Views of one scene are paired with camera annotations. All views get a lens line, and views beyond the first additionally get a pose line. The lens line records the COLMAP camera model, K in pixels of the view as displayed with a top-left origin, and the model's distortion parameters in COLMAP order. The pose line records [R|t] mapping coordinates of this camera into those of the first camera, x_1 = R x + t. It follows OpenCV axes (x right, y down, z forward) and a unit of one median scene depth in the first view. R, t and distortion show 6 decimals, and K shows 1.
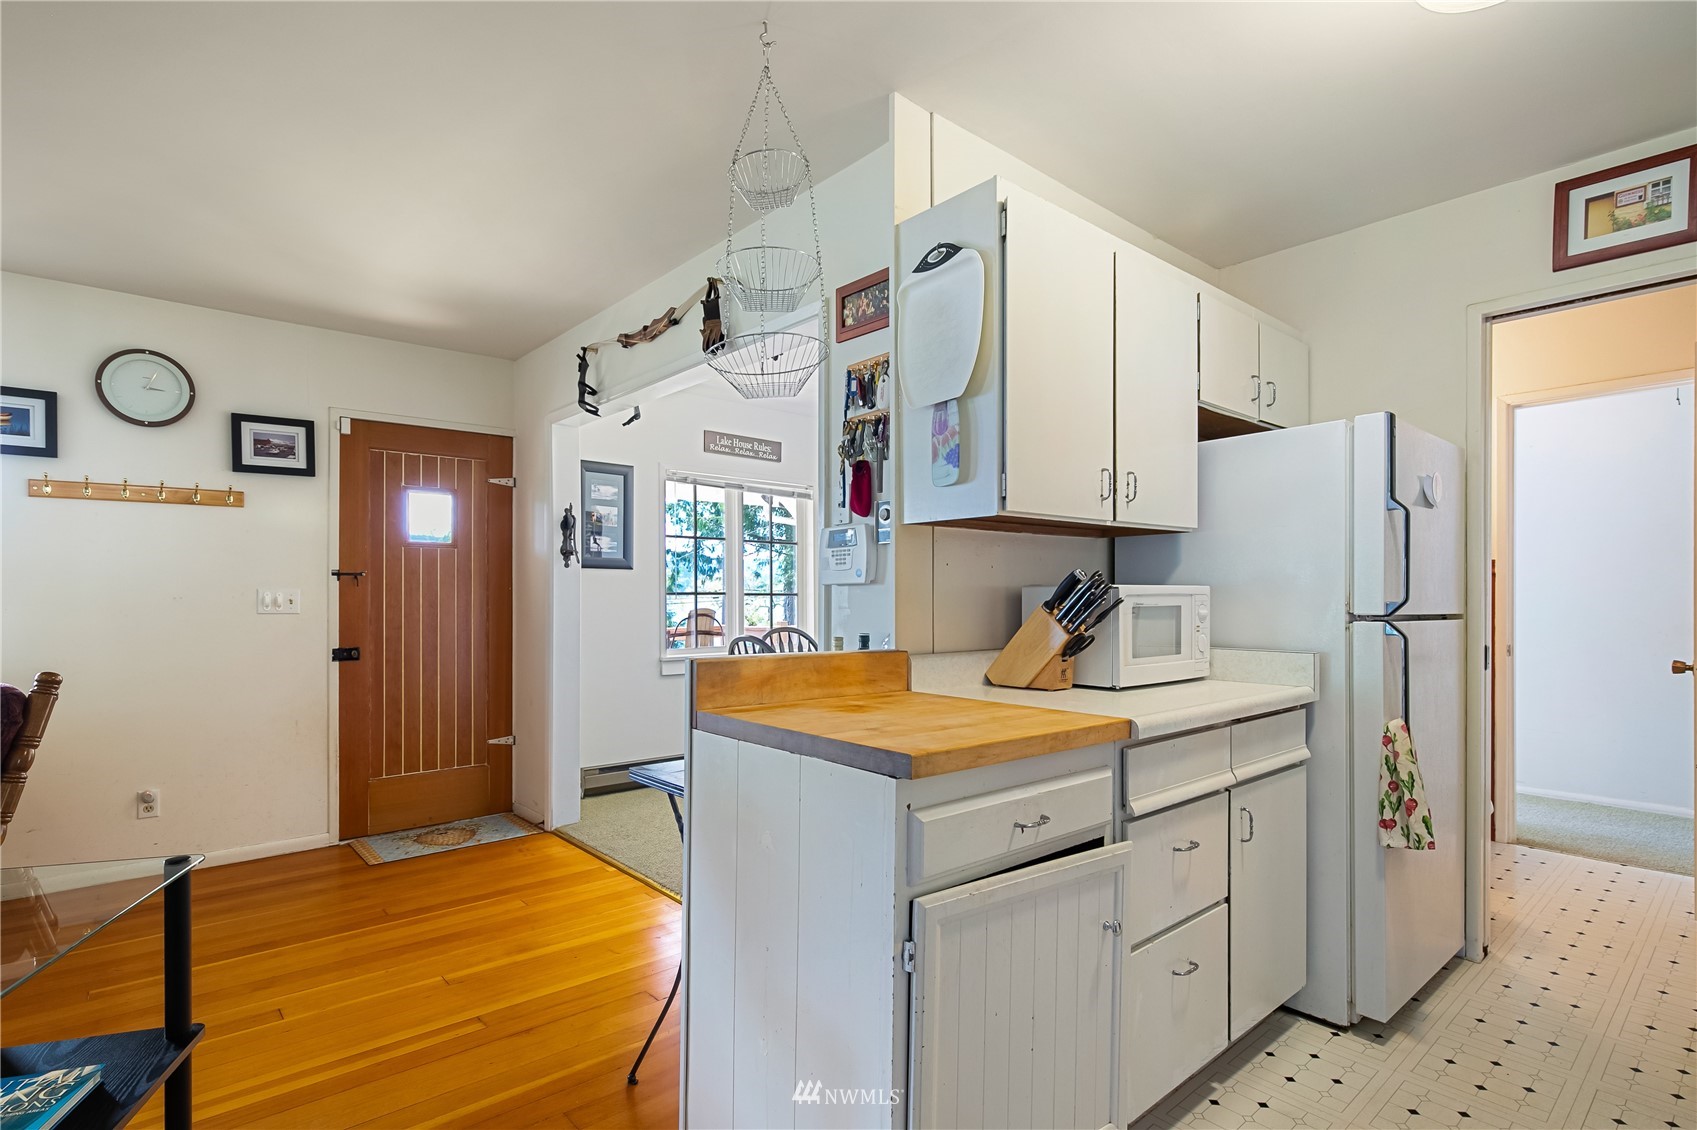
lens RADIAL K [[827.0, 0, 844.0], [0, 827.0, 595.0], [0, 0, 1]] dist [0.002659, 0.000161]
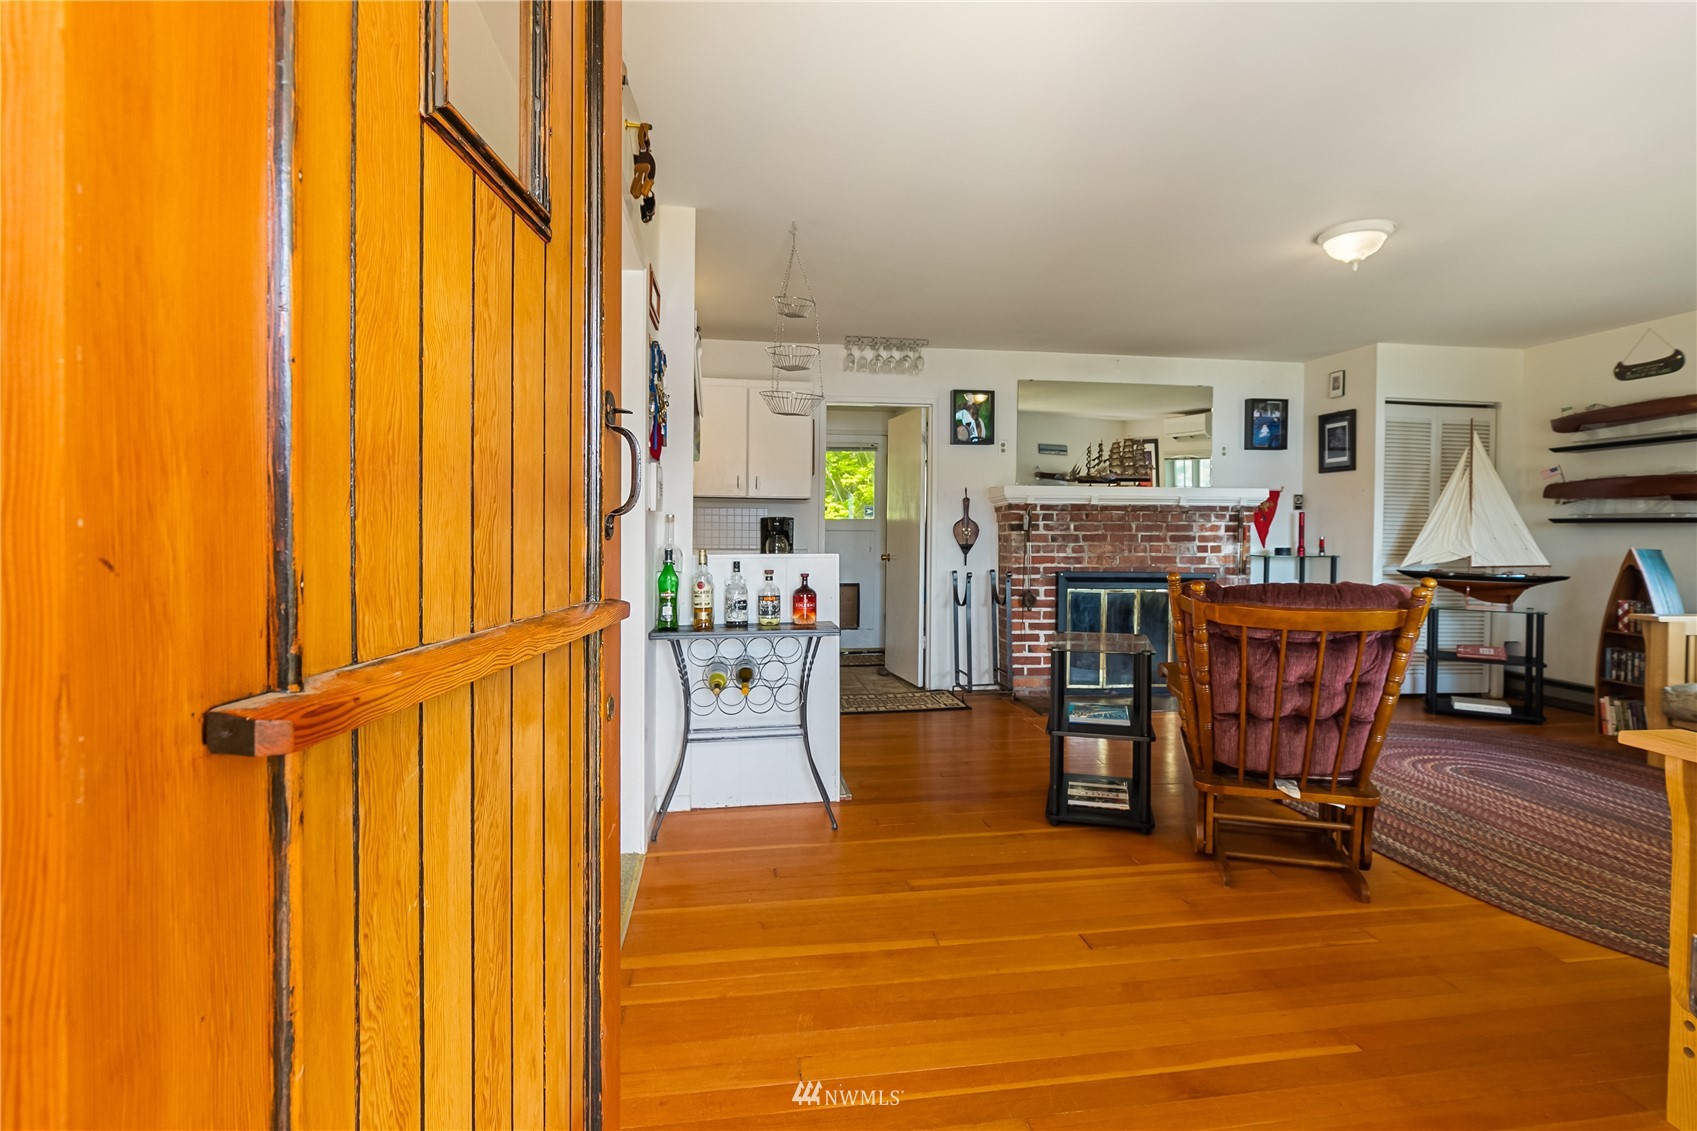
lens RADIAL K [[832.3, 0, 887.5], [0, 832.3, 552.2], [0, 0, 1]] dist [0.006097, 0.000461]
pose [[-0.859552, -0.017778, 0.510738, -0.654667], [-0.009079, 0.999768, 0.019520, 0.014536], [-0.510967, 0.012142, -0.859515, 1.319446]]
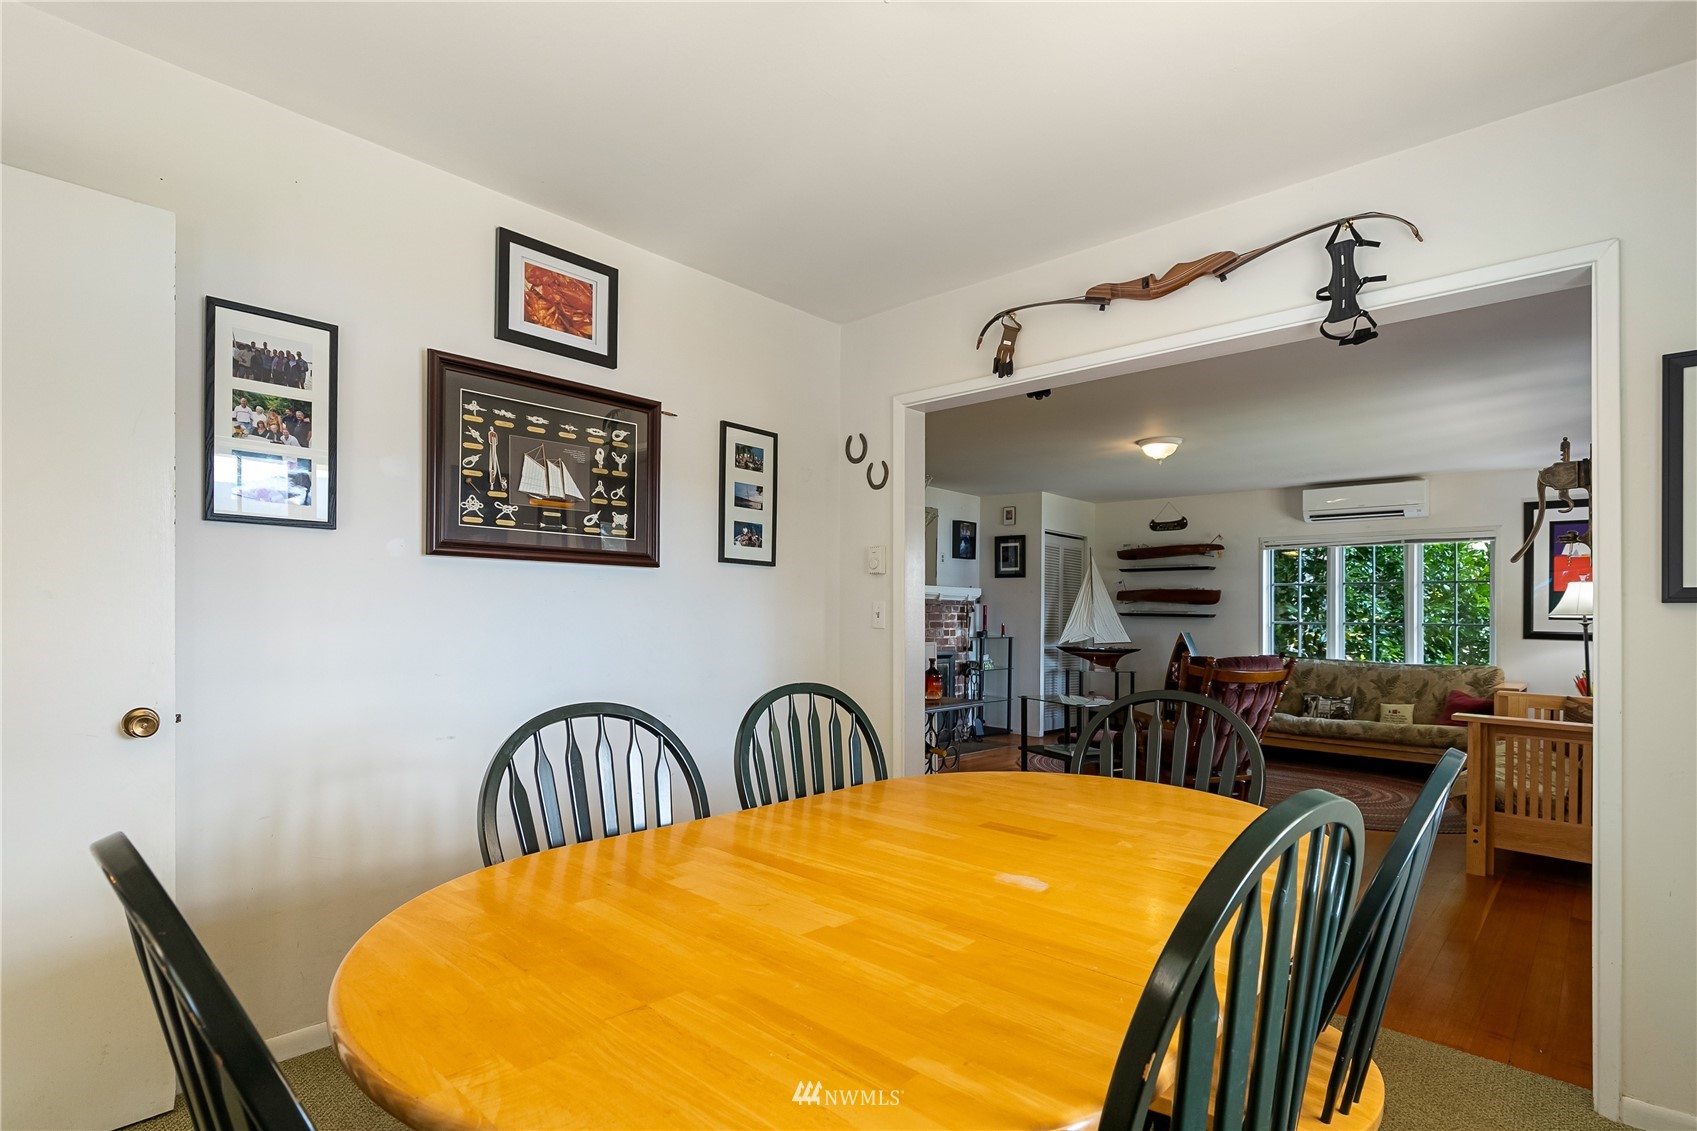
lens RADIAL K [[827.4, 0, 844.5], [0, 827.4, 614.0], [0, 0, 1]] dist [-0.003186, -0.000605]
pose [[-0.993574, -0.015680, -0.112090, 0.188708], [-0.014937, 0.999861, -0.007464, 0.005540], [0.112192, -0.005742, -0.993670, 1.715842]]
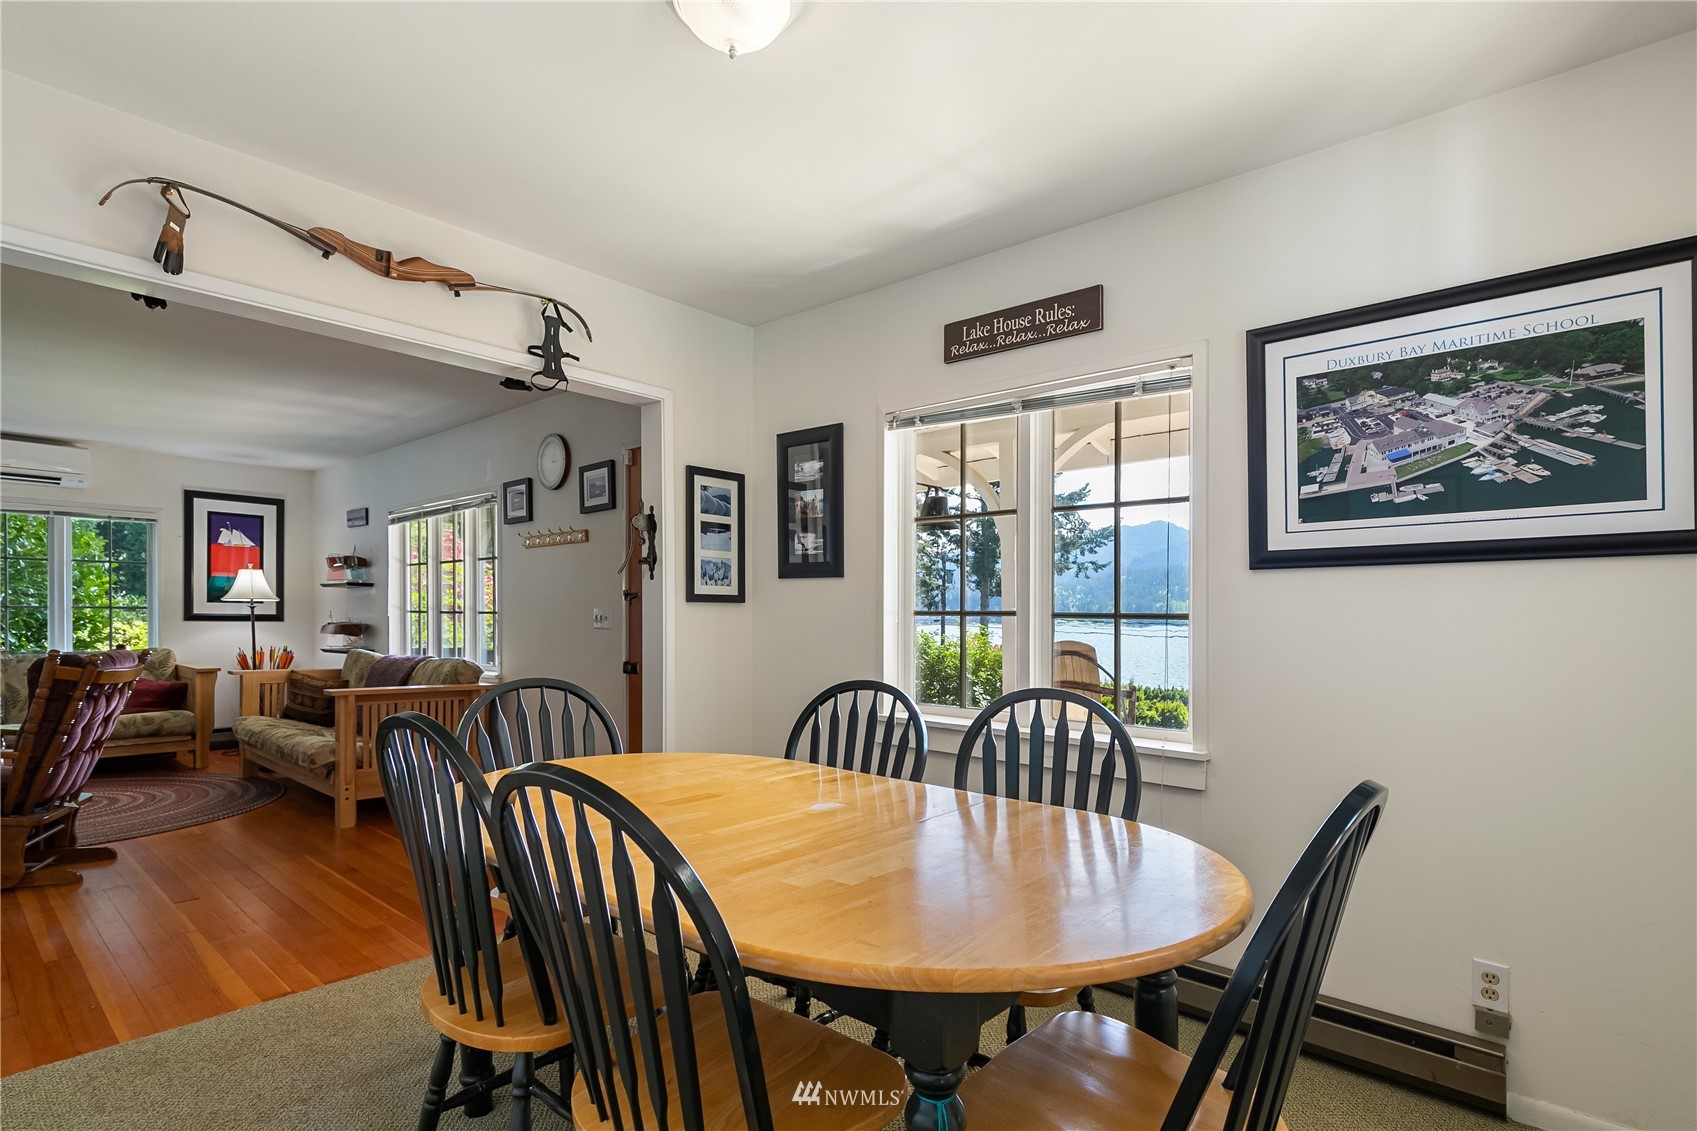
lens RADIAL K [[841.5, 0, 823.3], [0, 841.5, 611.2], [0, 0, 1]] dist [-0.001379, -0.000409]
pose [[0.119645, -0.001109, -0.992816, 0.602827], [-0.005057, 0.999986, -0.001727, -0.002142], [0.992804, 0.005227, 0.119638, 1.286126]]
